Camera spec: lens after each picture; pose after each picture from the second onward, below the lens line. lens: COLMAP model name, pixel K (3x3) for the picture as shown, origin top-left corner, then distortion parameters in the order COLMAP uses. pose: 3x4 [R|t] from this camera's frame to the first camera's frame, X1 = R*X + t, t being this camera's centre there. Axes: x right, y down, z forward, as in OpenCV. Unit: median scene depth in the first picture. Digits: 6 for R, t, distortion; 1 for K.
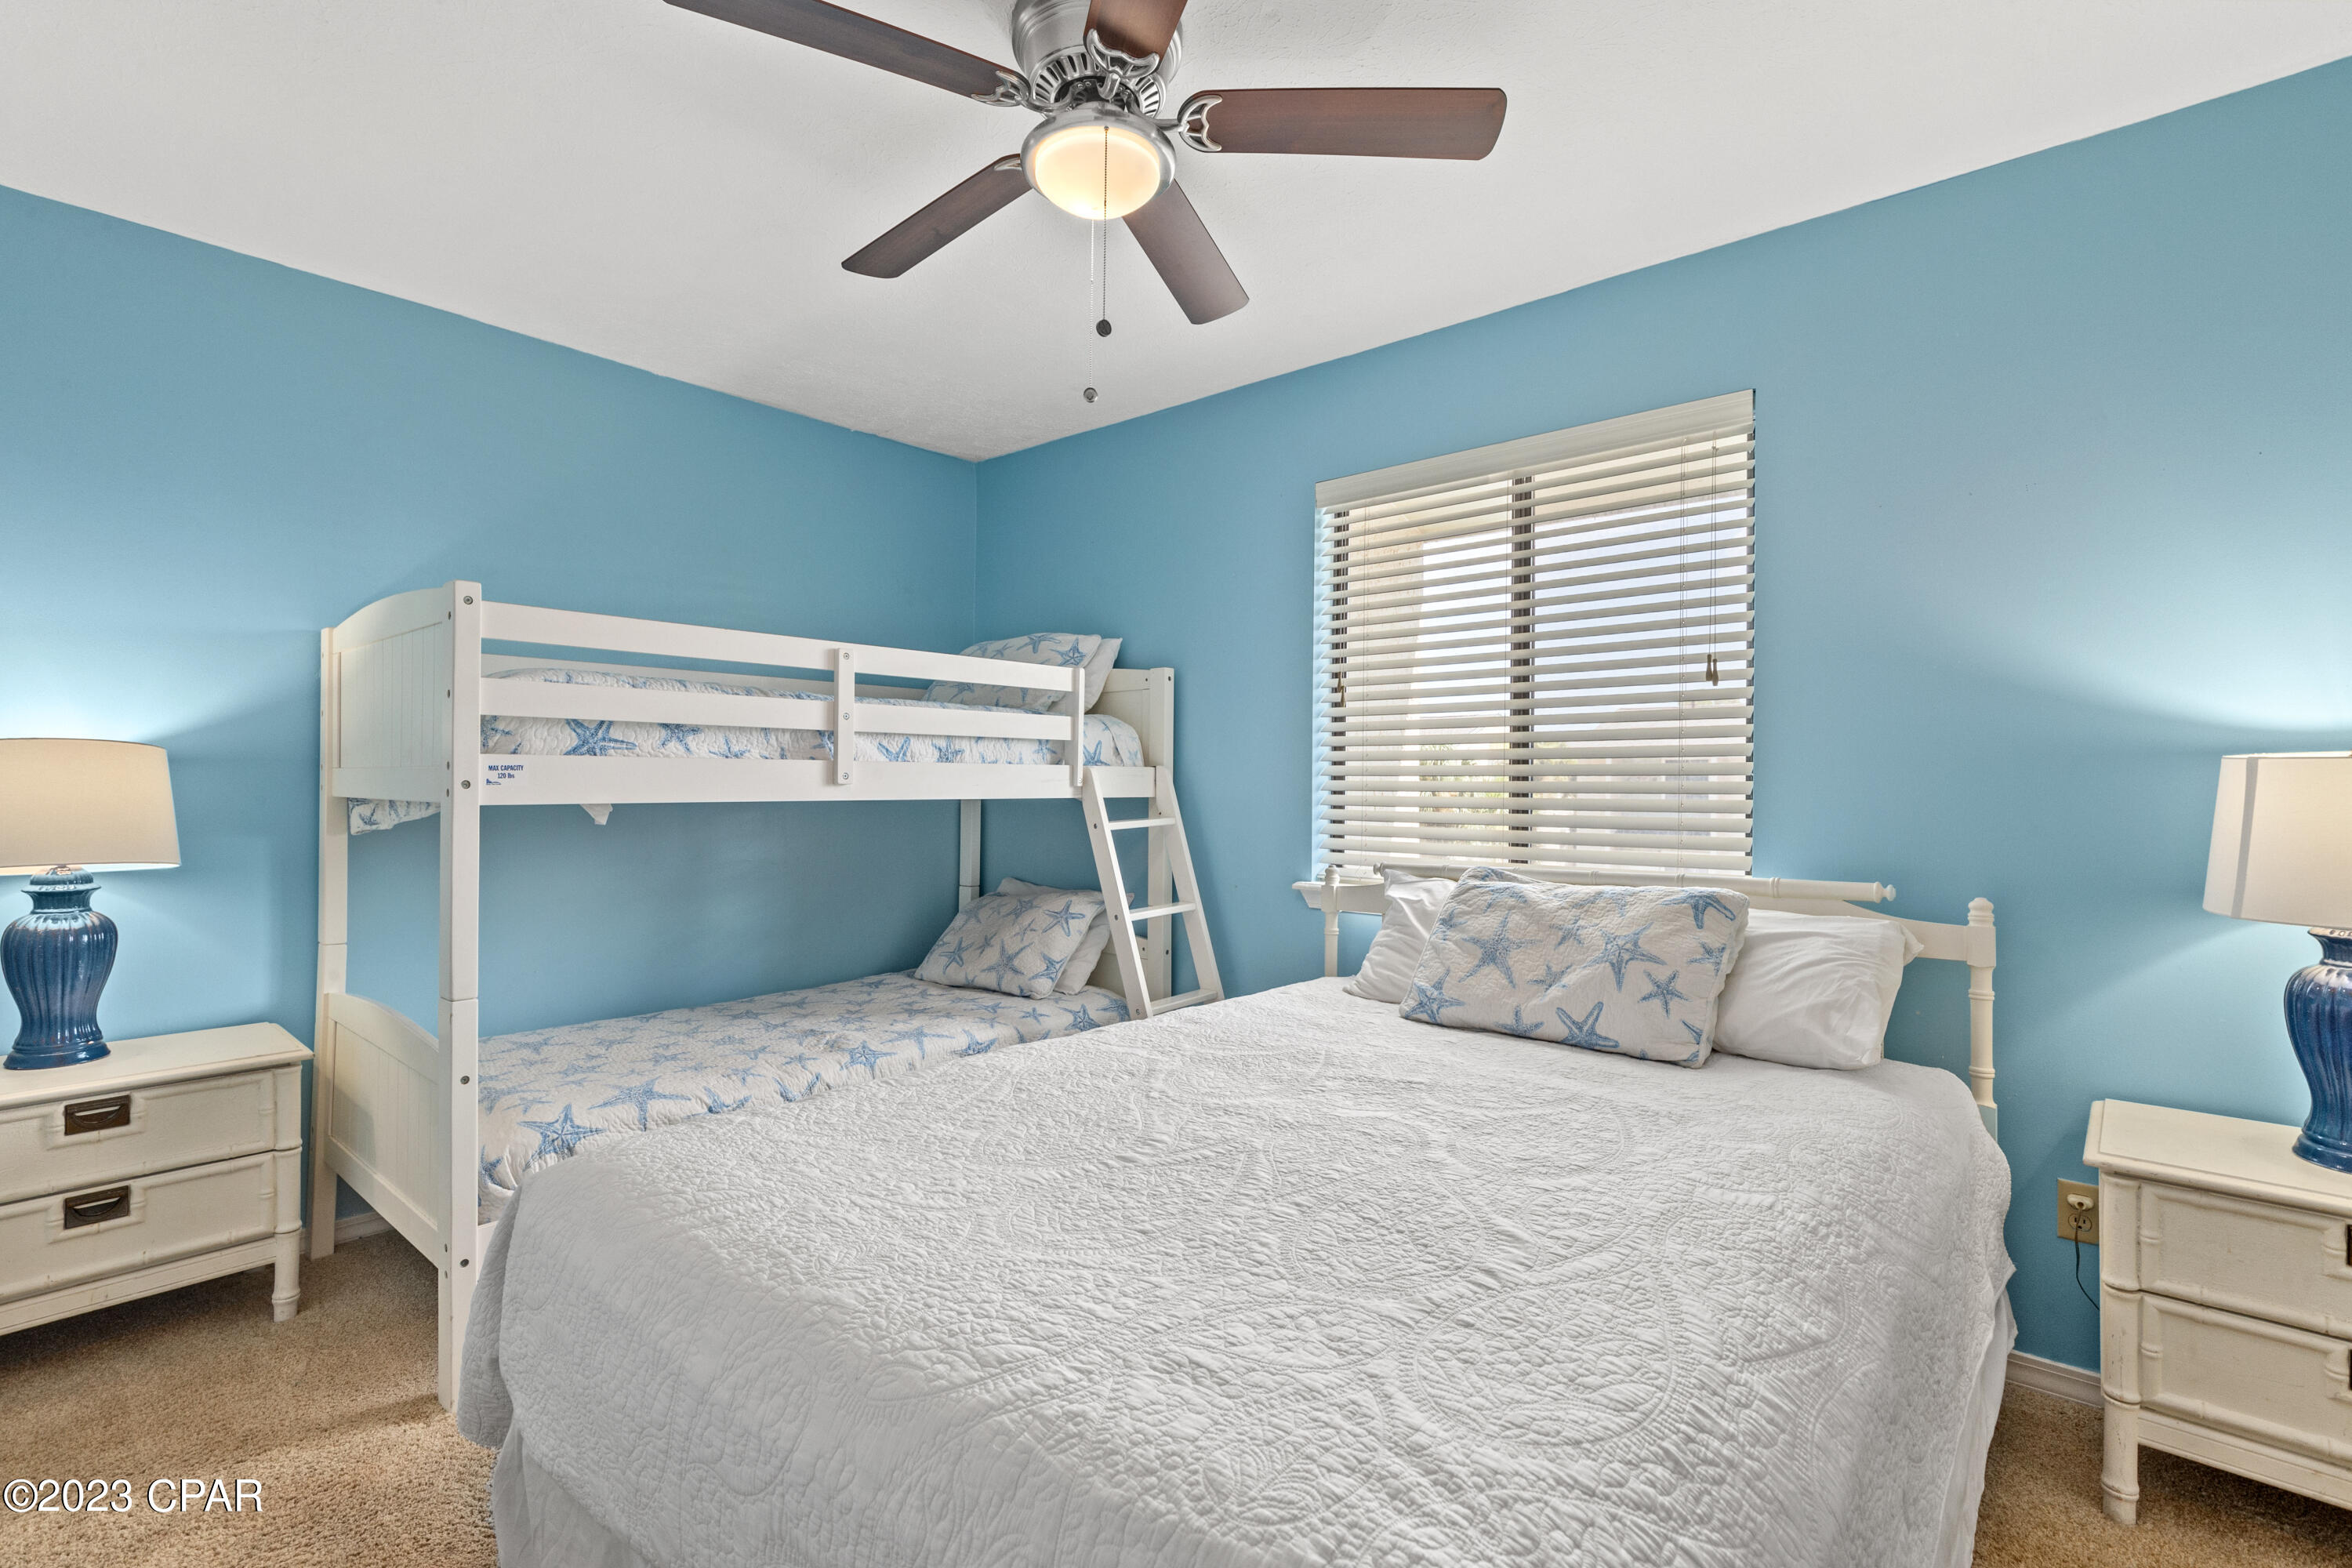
lens RADIAL K [[1073.3, 0, 1179.5], [0, 1073.3, 788.6], [0, 0, 1]] dist [-0.002536, -0.000106]
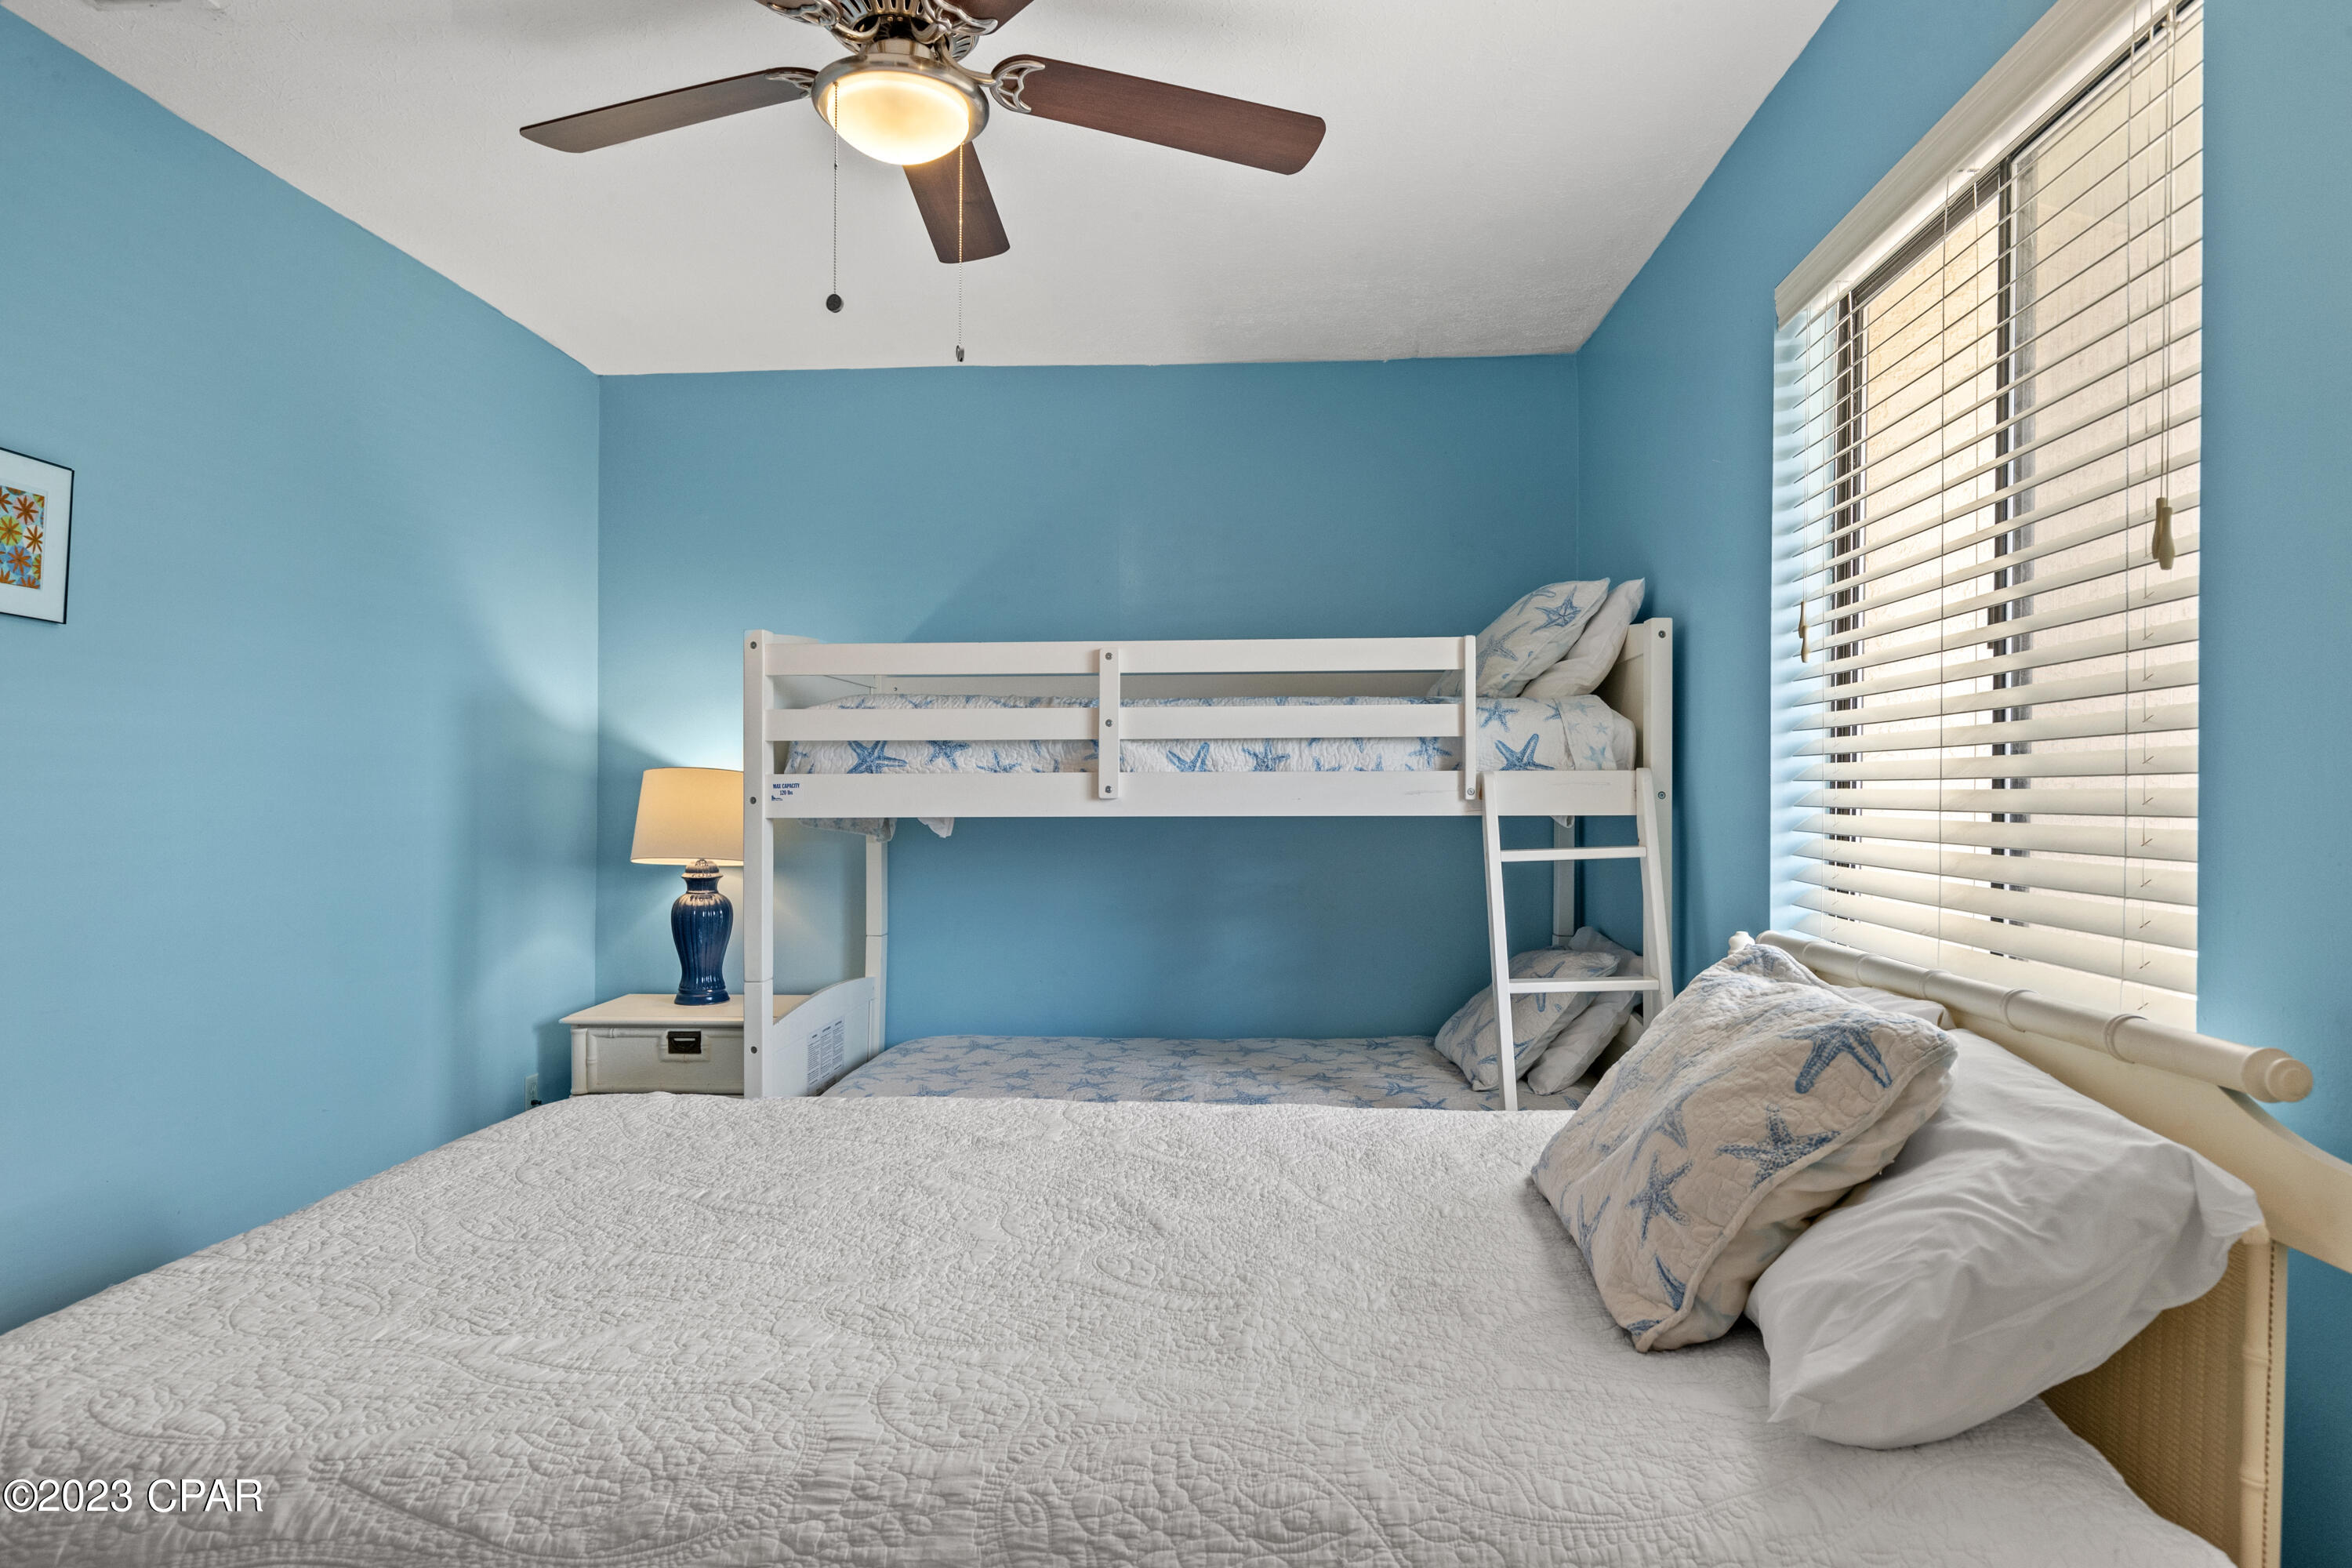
lens RADIAL K [[1458.4, 0, 1176.0], [0, 1458.4, 784.0], [0, 0, 1]] dist [0.017316, -0.004984]
pose [[0.599330, -0.009762, -0.800443, 0.708809], [0.001037, 0.999934, -0.011418, -0.002314], [0.800502, 0.006014, 0.599300, 0.313393]]
